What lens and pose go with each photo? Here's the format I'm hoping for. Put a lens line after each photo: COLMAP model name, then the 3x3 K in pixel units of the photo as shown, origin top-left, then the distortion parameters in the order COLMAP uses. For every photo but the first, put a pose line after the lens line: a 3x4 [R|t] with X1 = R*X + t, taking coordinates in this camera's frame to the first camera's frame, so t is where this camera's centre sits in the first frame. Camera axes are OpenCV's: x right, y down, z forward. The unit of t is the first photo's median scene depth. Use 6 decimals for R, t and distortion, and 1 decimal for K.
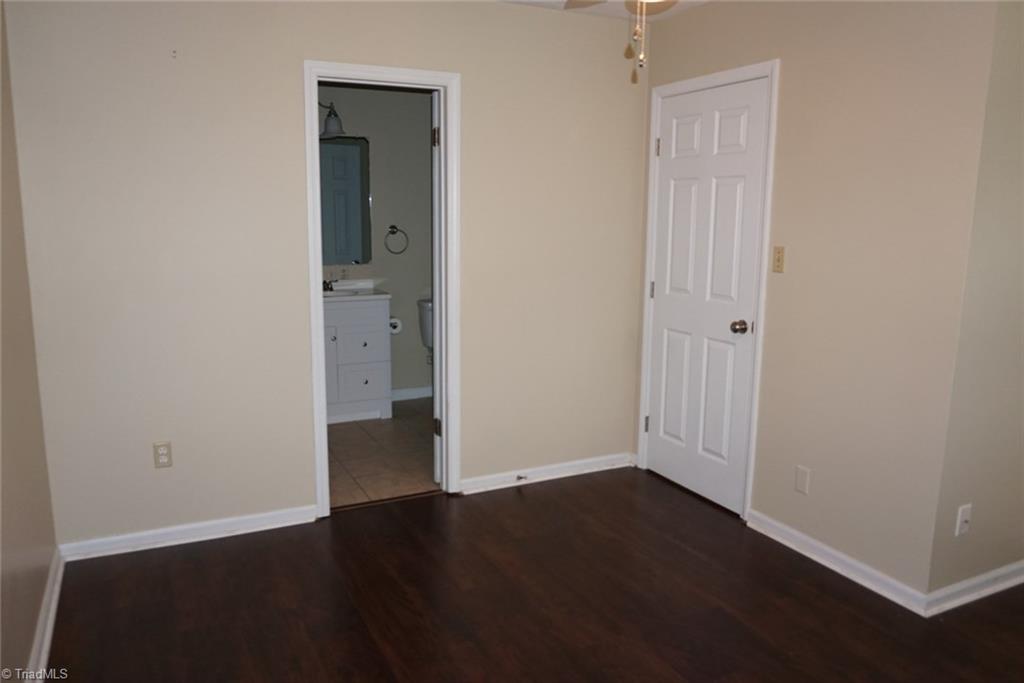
lens RADIAL K [[761.2, 0, 512.0], [0, 761.2, 341.5], [0, 0, 1]] dist [-0.009377, 0.004834]
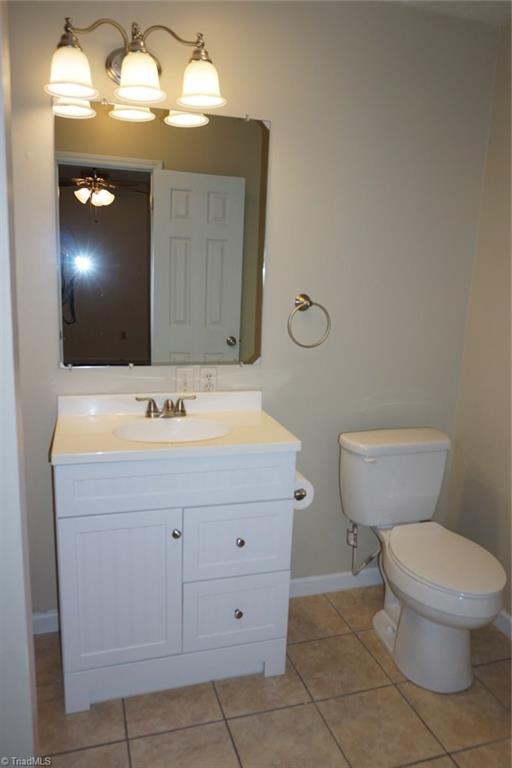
lens RADIAL K [[584.1, 0, 256.0], [0, 584.1, 384.0], [0, 0, 1]] dist [-0.037294, 0.000203]
pose [[0.986571, 0.058806, -0.152377, -0.194684], [-0.056811, 0.998233, 0.017417, -0.148944], [0.153132, -0.008527, 0.988169, 0.930474]]
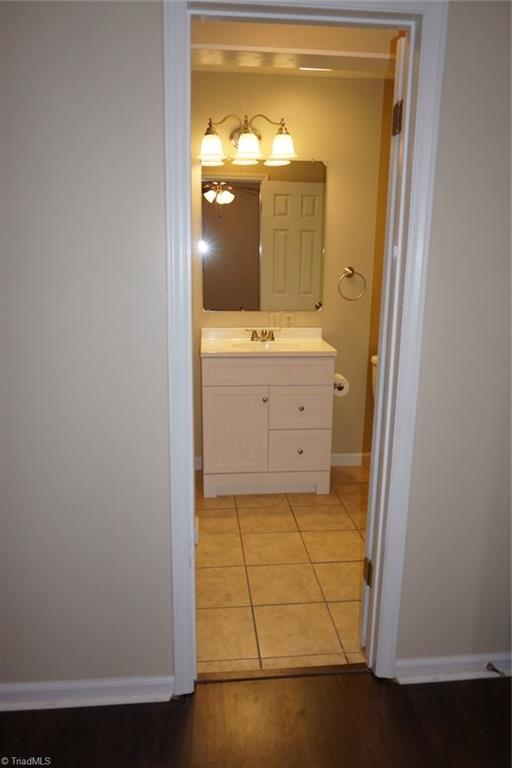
lens RADIAL K [[584.1, 0, 256.0], [0, 584.1, 384.0], [0, 0, 1]] dist [-0.037294, 0.000203]
pose [[0.936425, 0.082791, -0.340961, -0.033248], [-0.067079, 0.996081, 0.057638, -0.082360], [0.344397, -0.031102, 0.938309, 0.548770]]
